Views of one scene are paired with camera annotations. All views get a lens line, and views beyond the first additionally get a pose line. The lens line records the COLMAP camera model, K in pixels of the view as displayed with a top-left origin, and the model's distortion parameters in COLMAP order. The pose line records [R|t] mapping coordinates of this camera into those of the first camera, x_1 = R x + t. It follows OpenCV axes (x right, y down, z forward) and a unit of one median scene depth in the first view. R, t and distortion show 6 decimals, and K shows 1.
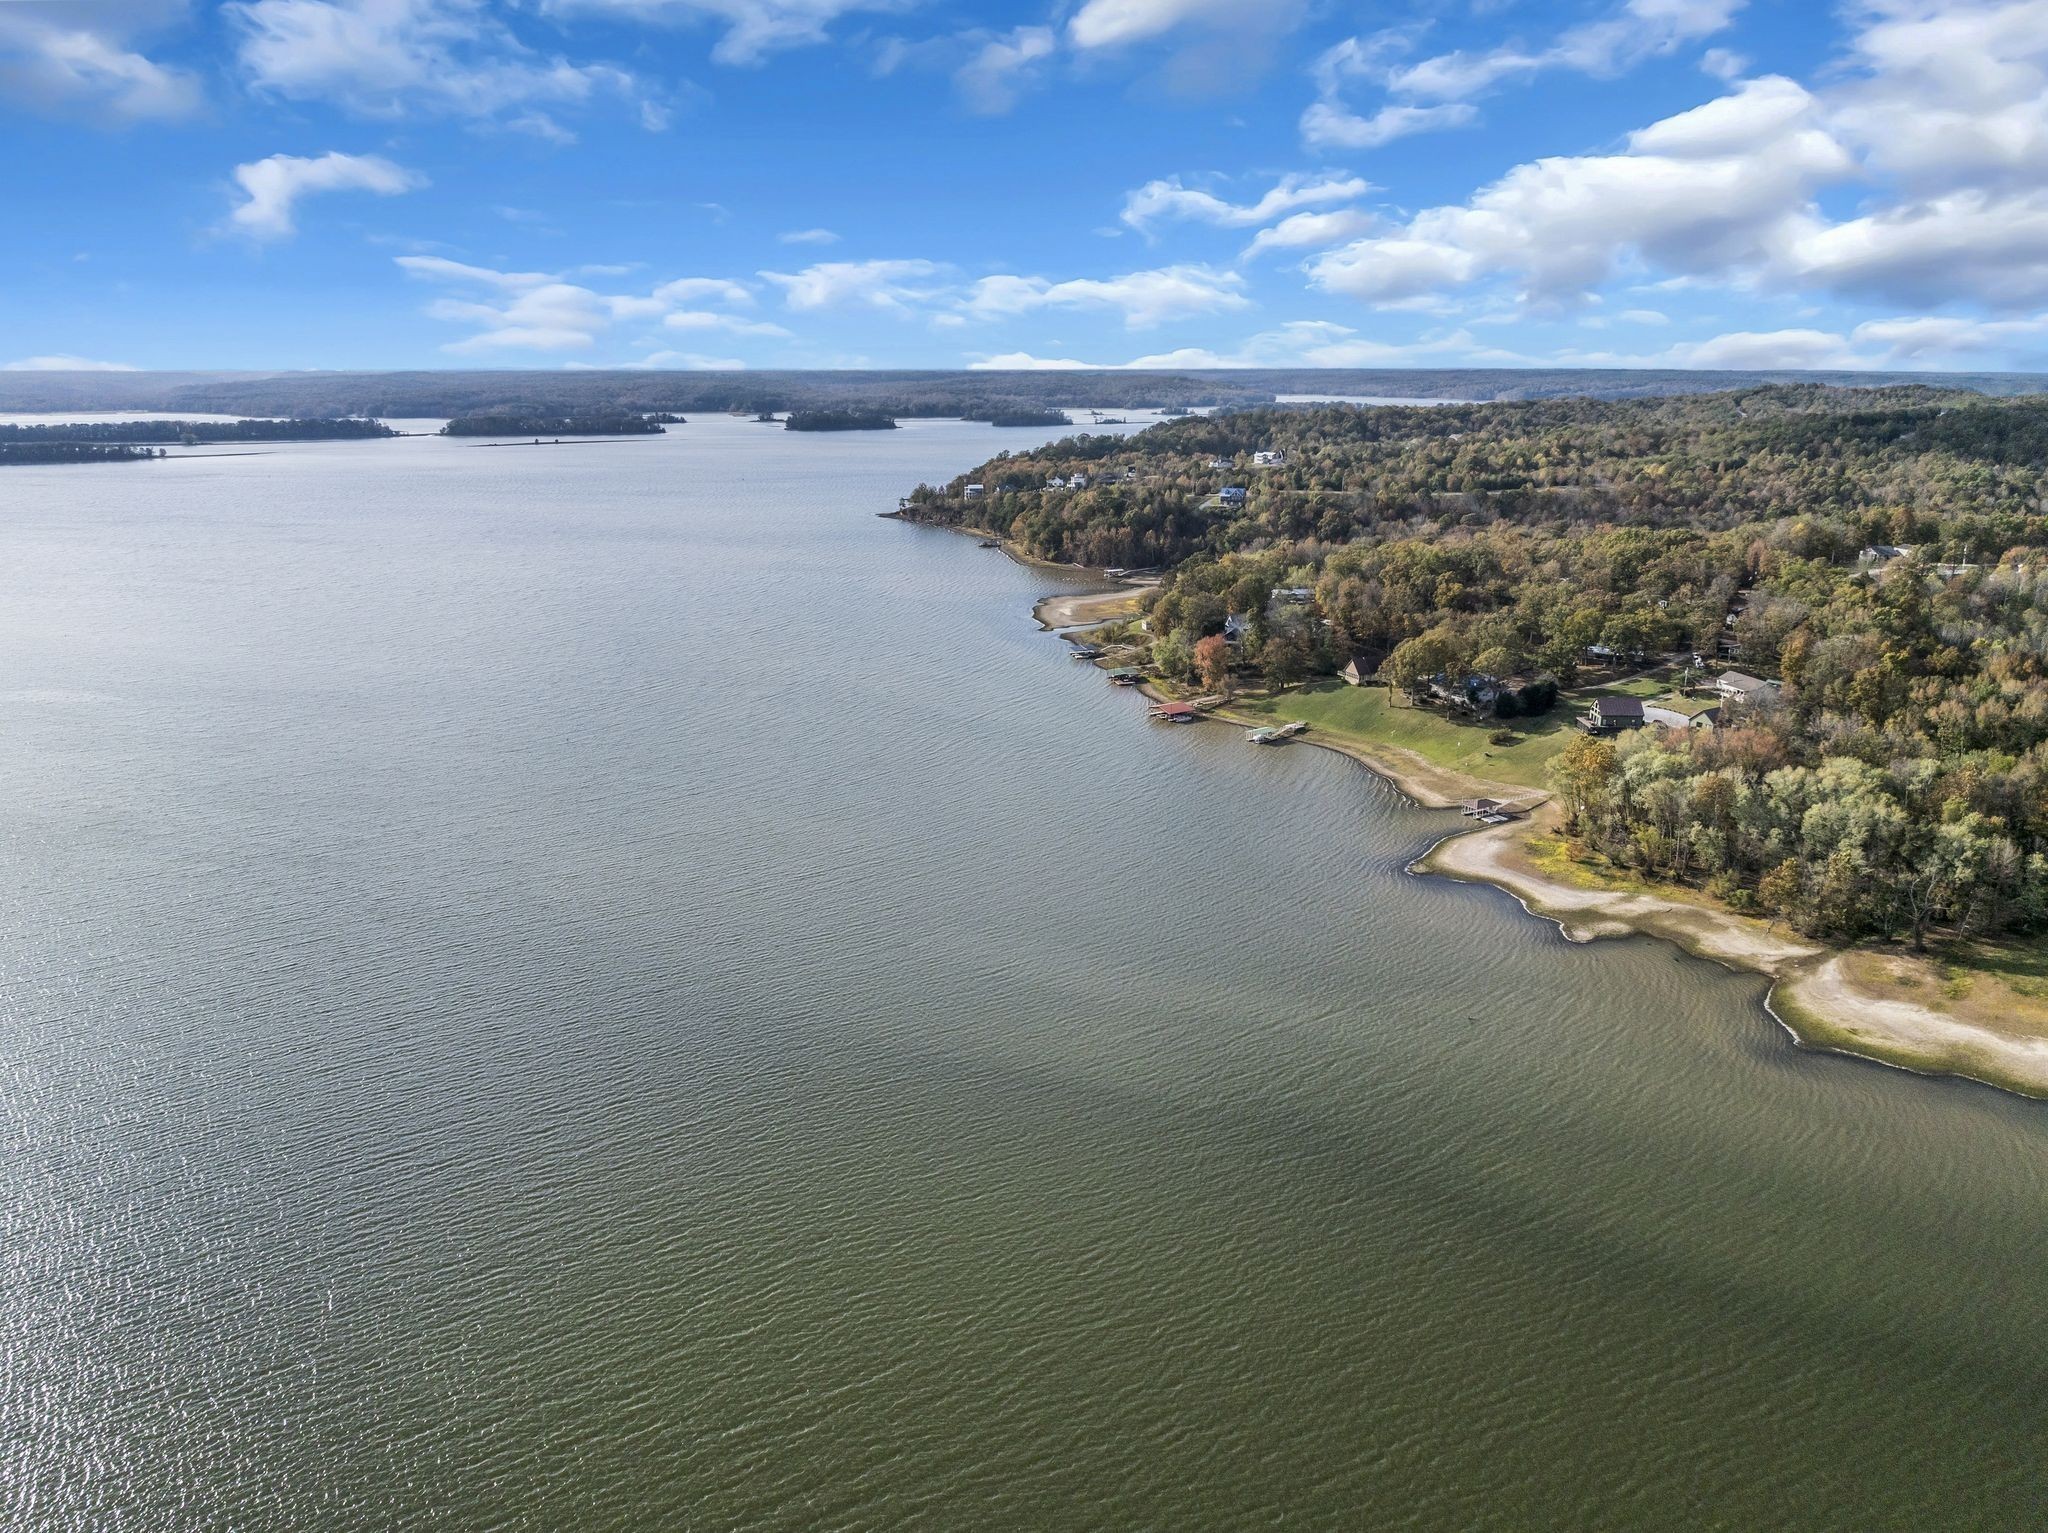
lens RADIAL K [[1484.8, 0, 1024.0], [0, 1484.8, 766.5], [0, 0, 1]] dist [-0.037016, 0.002340]
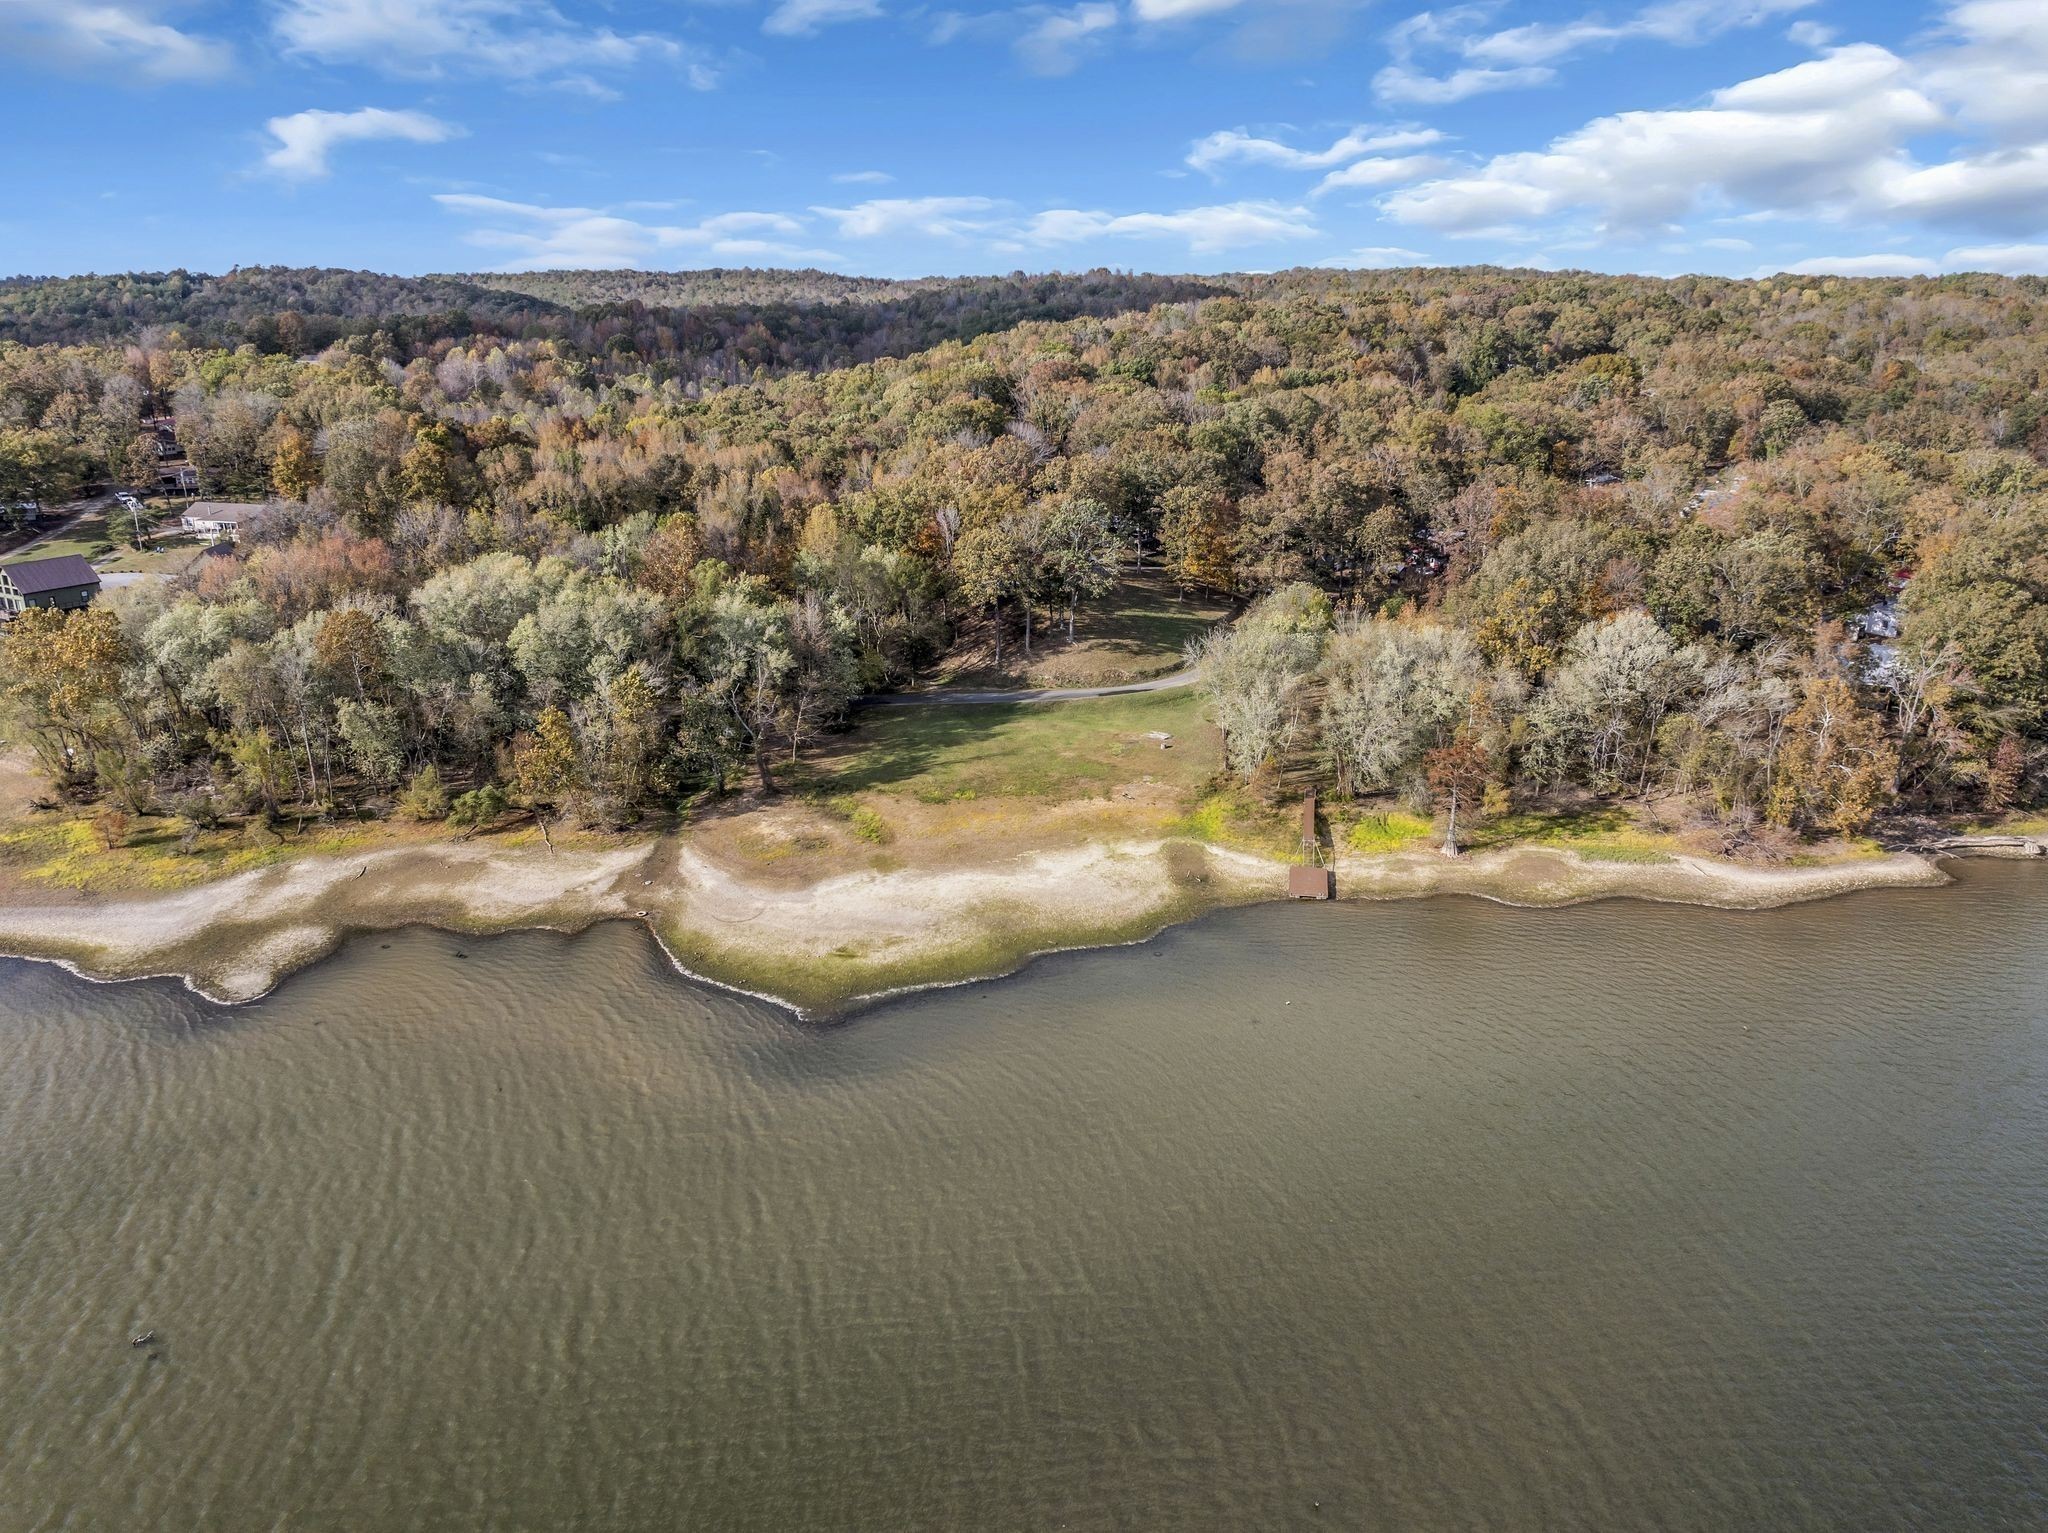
lens RADIAL K [[1465.6, 0, 1013.7], [0, 1465.6, 777.3], [0, 0, 1]] dist [-0.017232, -0.002224]
pose [[0.485898, -0.278084, 0.828597, 0.131817], [0.240023, 0.954040, 0.179432, 0.028600], [-0.840412, 0.111697, 0.530313, 0.525943]]
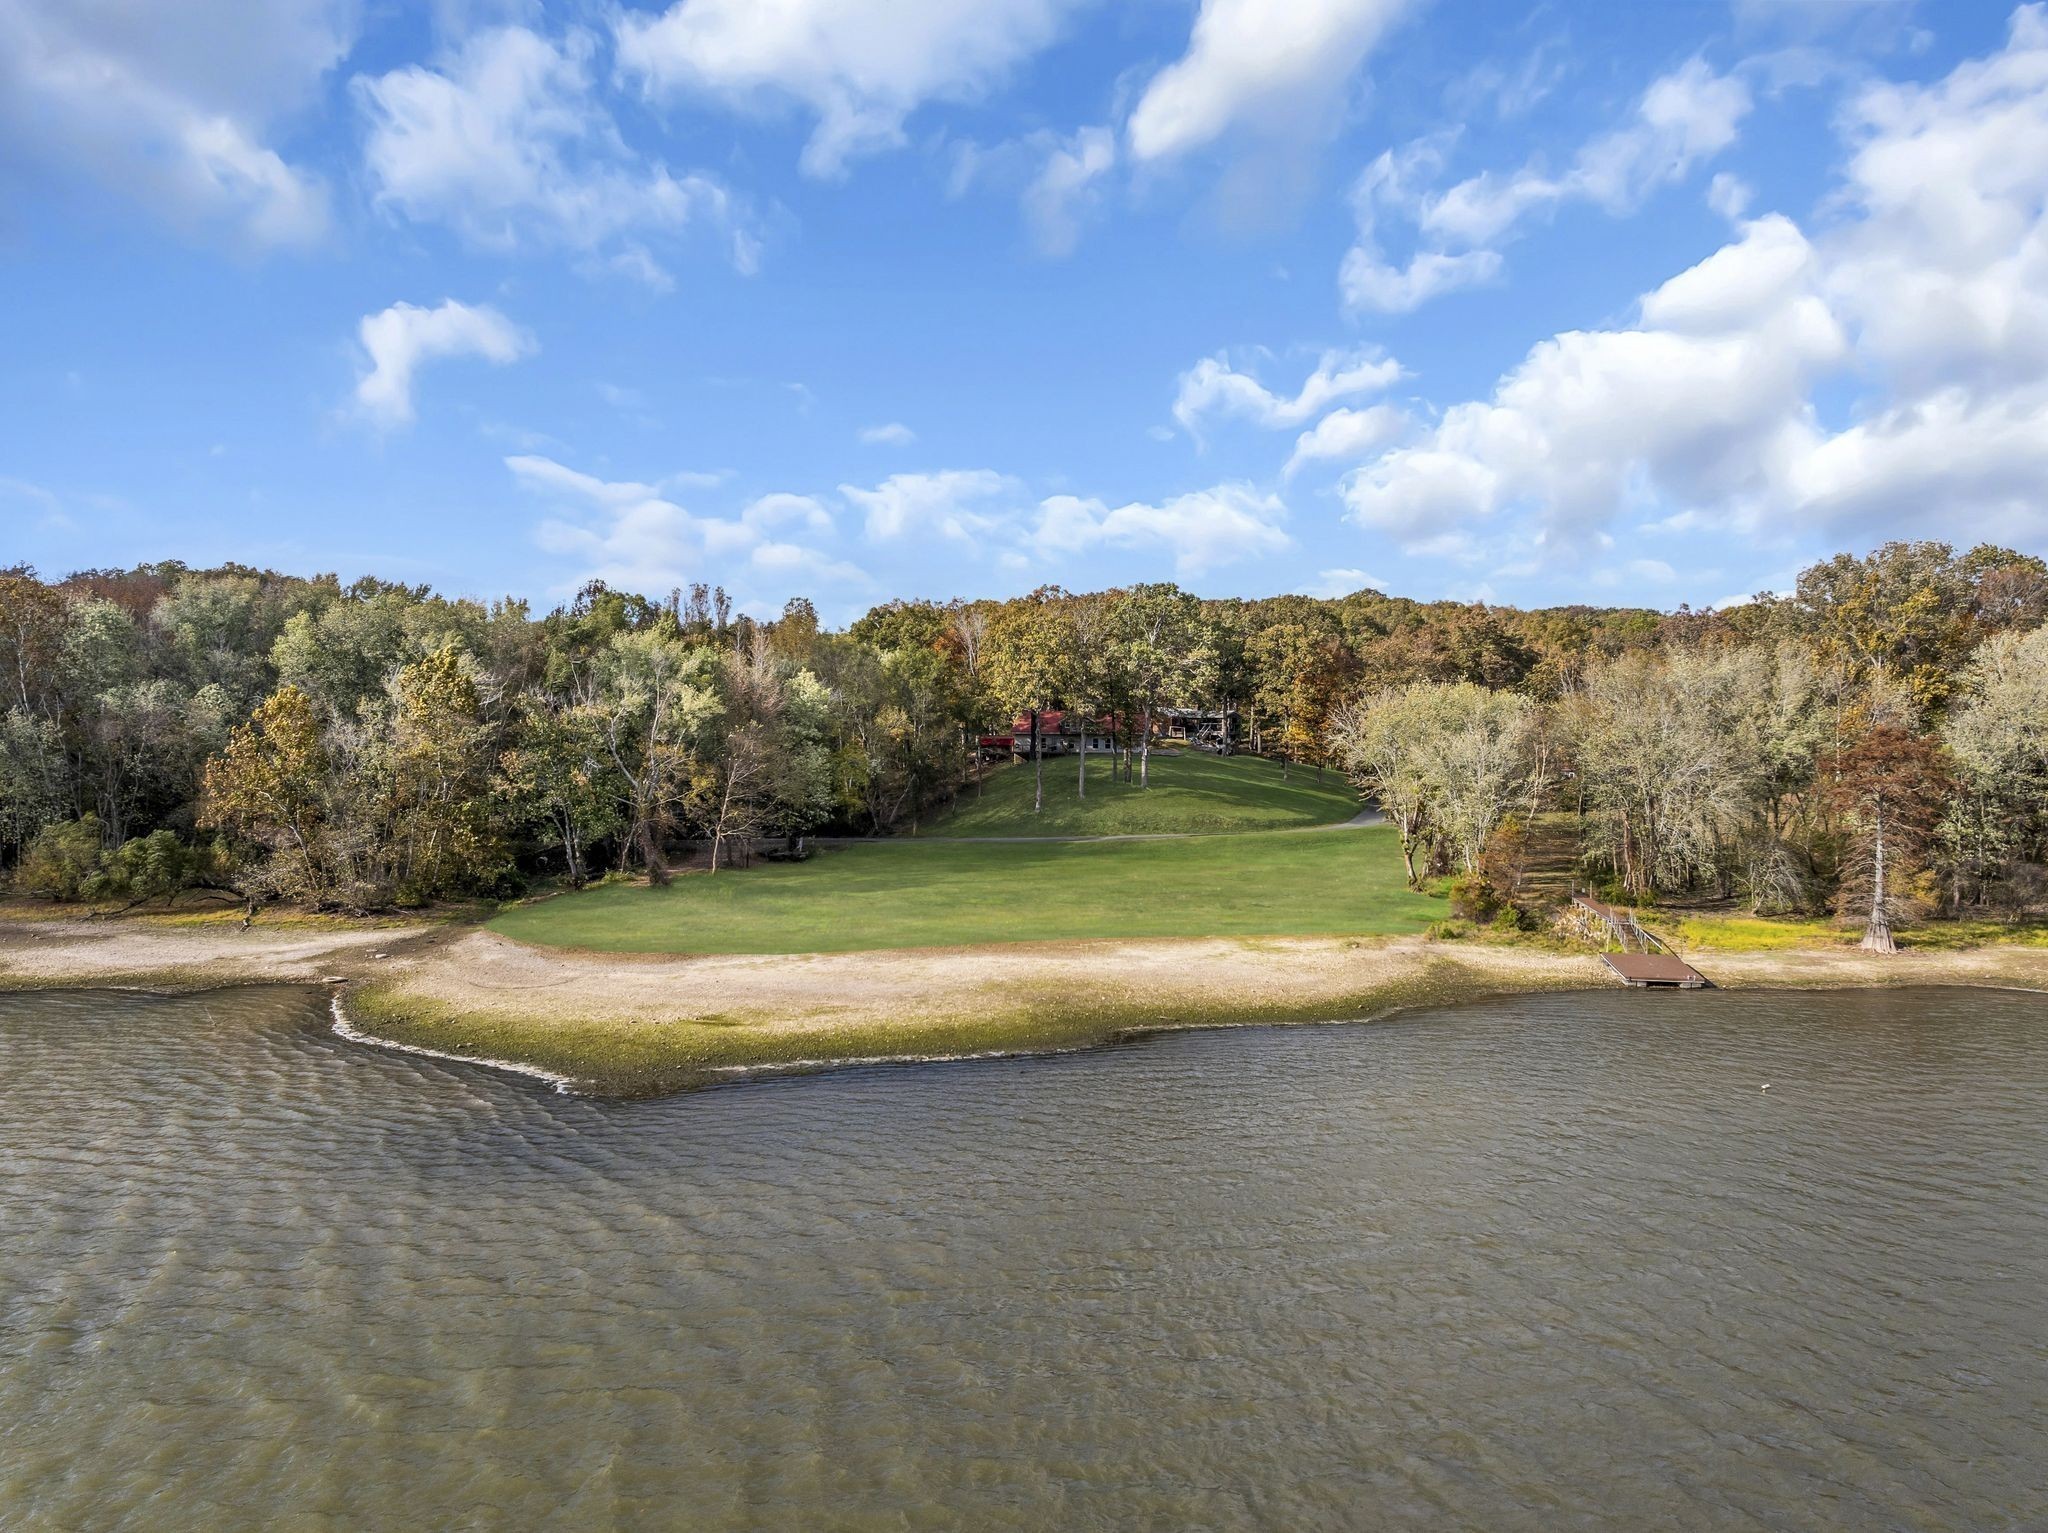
lens RADIAL K [[1454.9, 0, 1024.0], [0, 1454.9, 766.5], [0, 0, 1]] dist [-0.038148, 0.007440]
pose [[0.496285, 0.000051, 0.868159, 0.305621], [0.222927, 0.966462, -0.127494, 0.146985], [-0.839050, 0.256810, 0.479629, 0.668278]]
